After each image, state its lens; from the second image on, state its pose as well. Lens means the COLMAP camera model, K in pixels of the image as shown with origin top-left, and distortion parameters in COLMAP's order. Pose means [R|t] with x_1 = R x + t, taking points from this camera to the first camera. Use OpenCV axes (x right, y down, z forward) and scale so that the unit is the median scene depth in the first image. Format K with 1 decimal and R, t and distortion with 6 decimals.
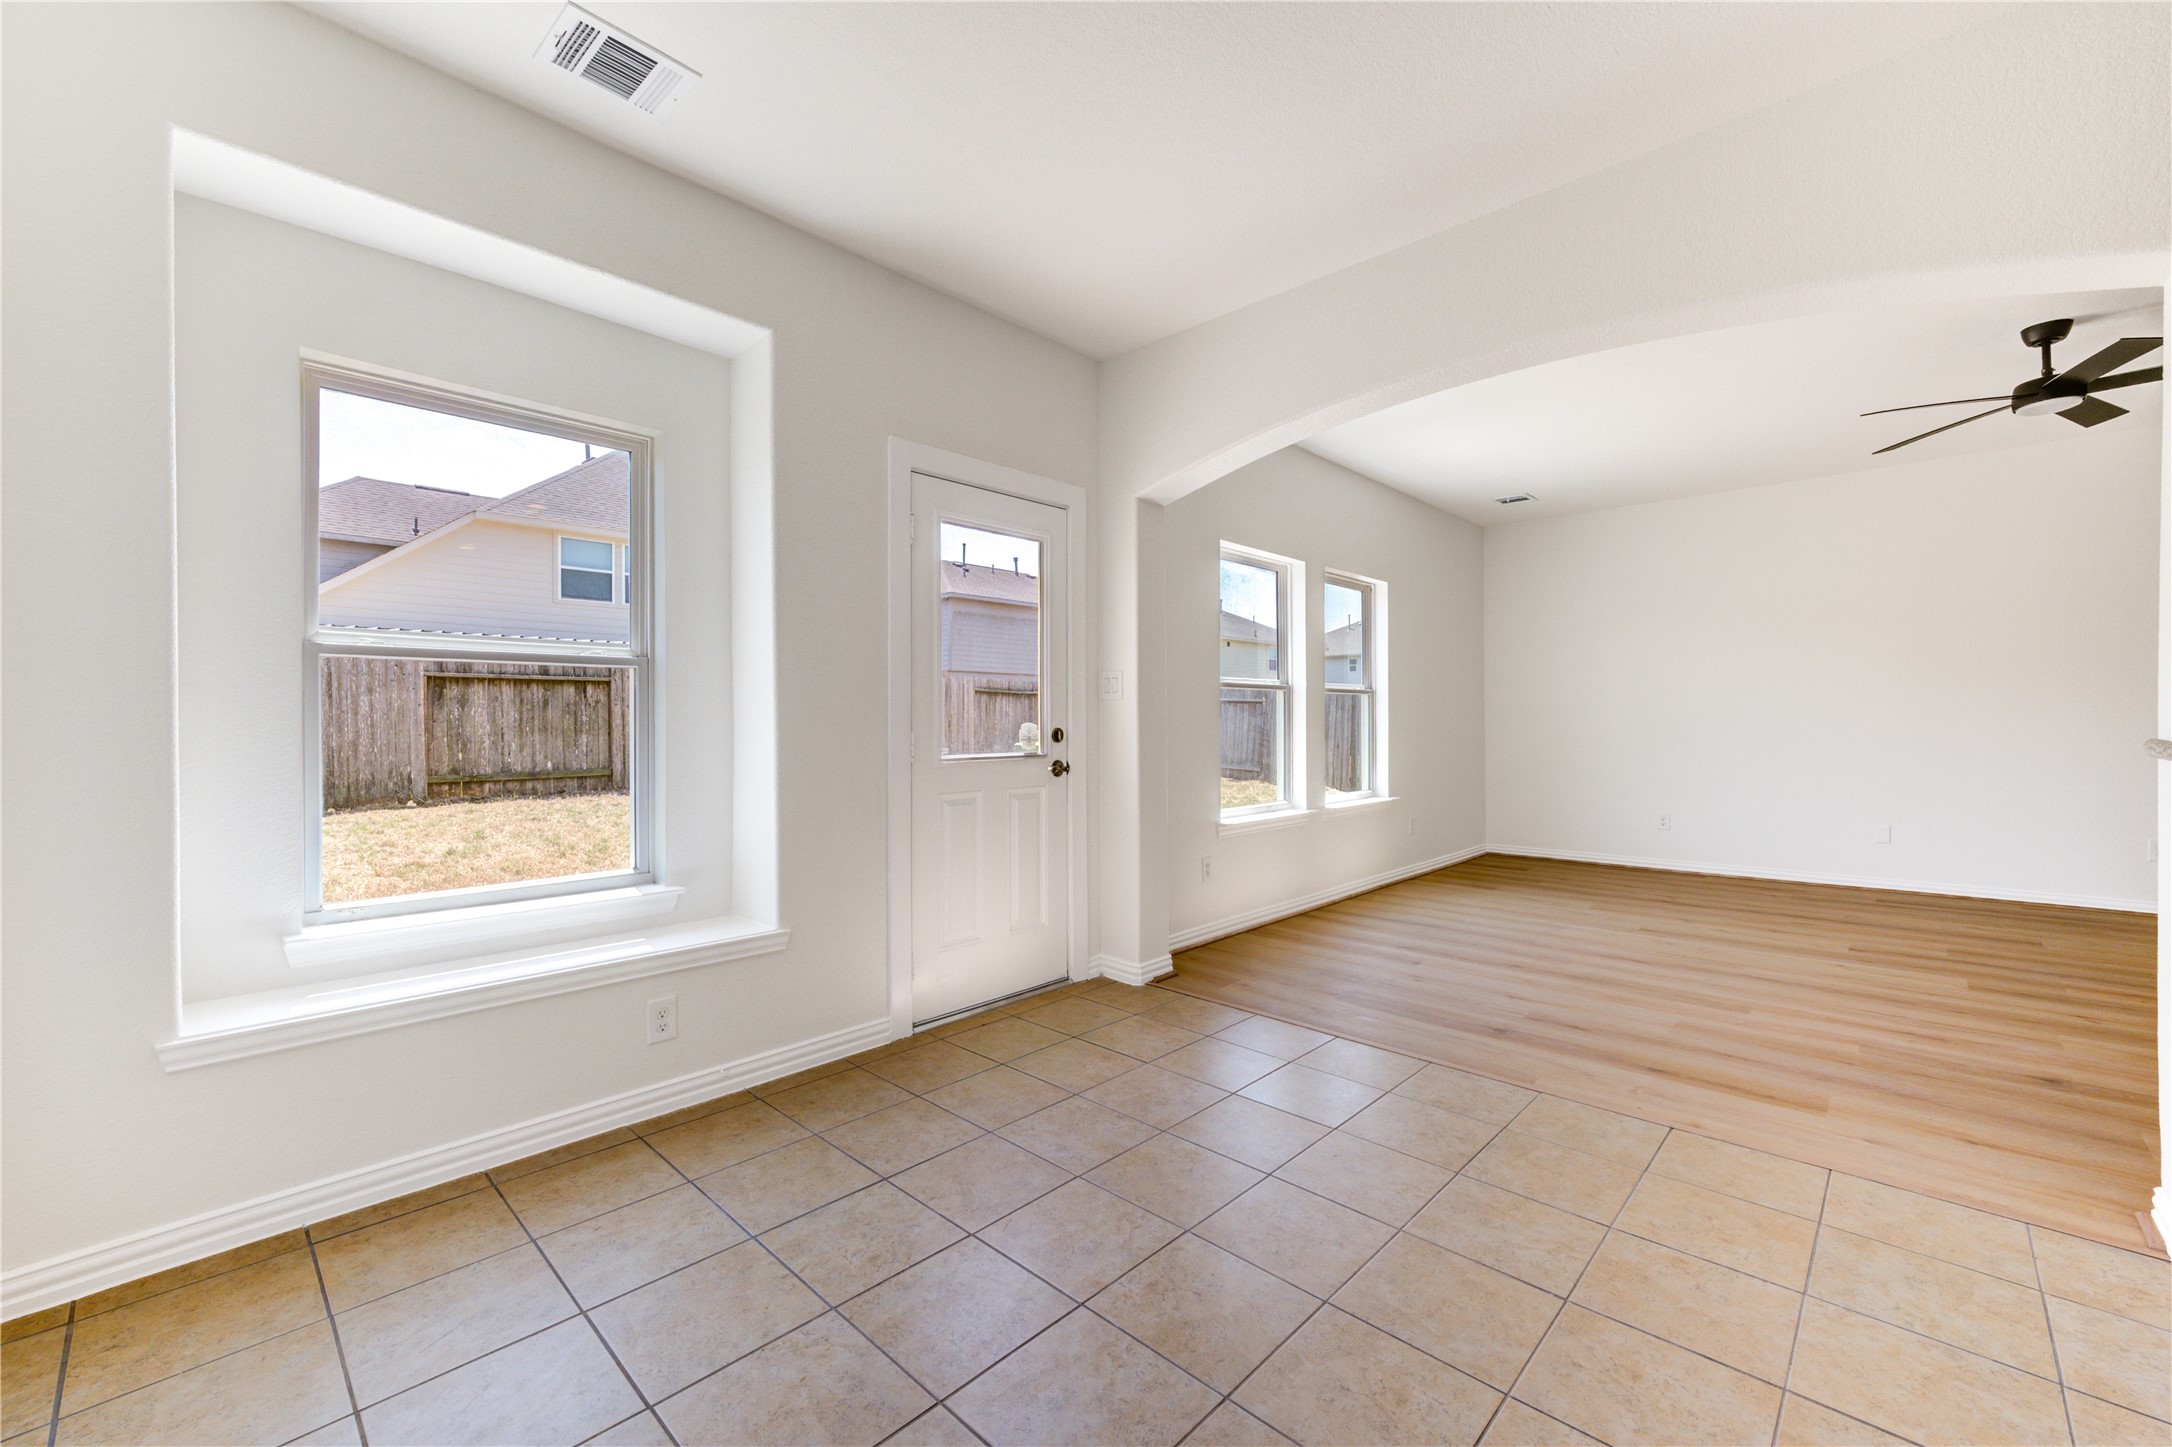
lens RADIAL K [[869.5, 0, 1086.0], [0, 869.5, 723.5], [0, 0, 1]] dist [0.002005, 0.000264]
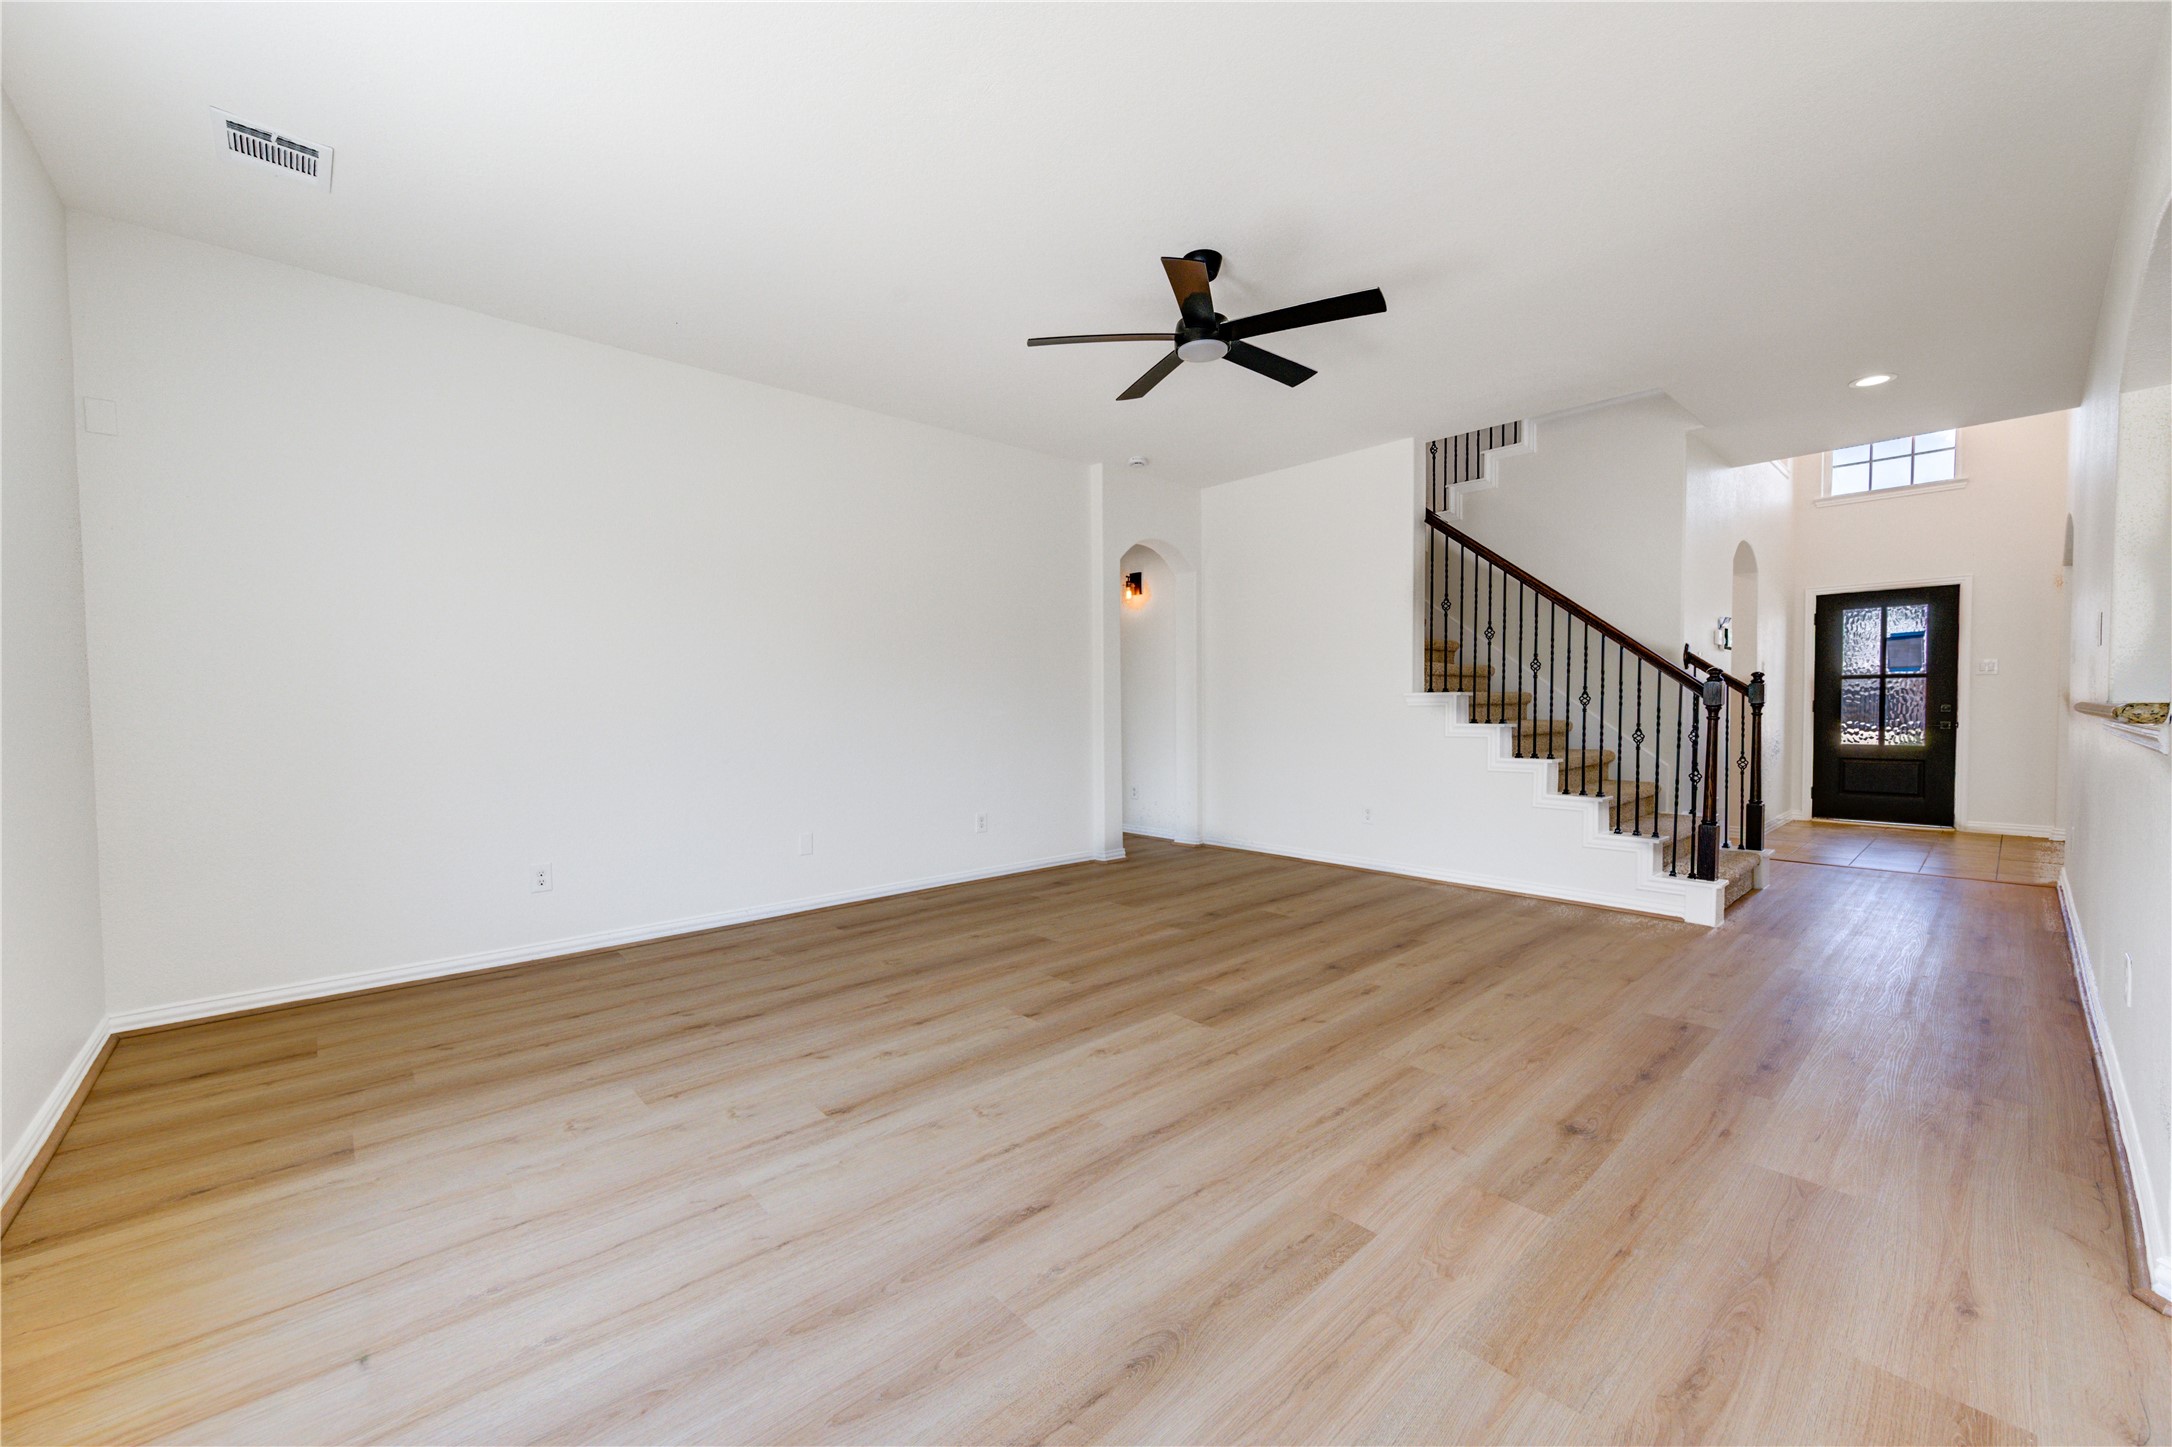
lens RADIAL K [[852.3, 0, 1092.3], [0, 852.3, 732.4], [0, 0, 1]] dist [0.000230, 0.000305]
pose [[0.065729, -0.029023, 0.997415, 0.235633], [0.009461, 0.999550, 0.028461, 0.002401], [-0.997793, 0.007566, 0.065974, 1.198054]]
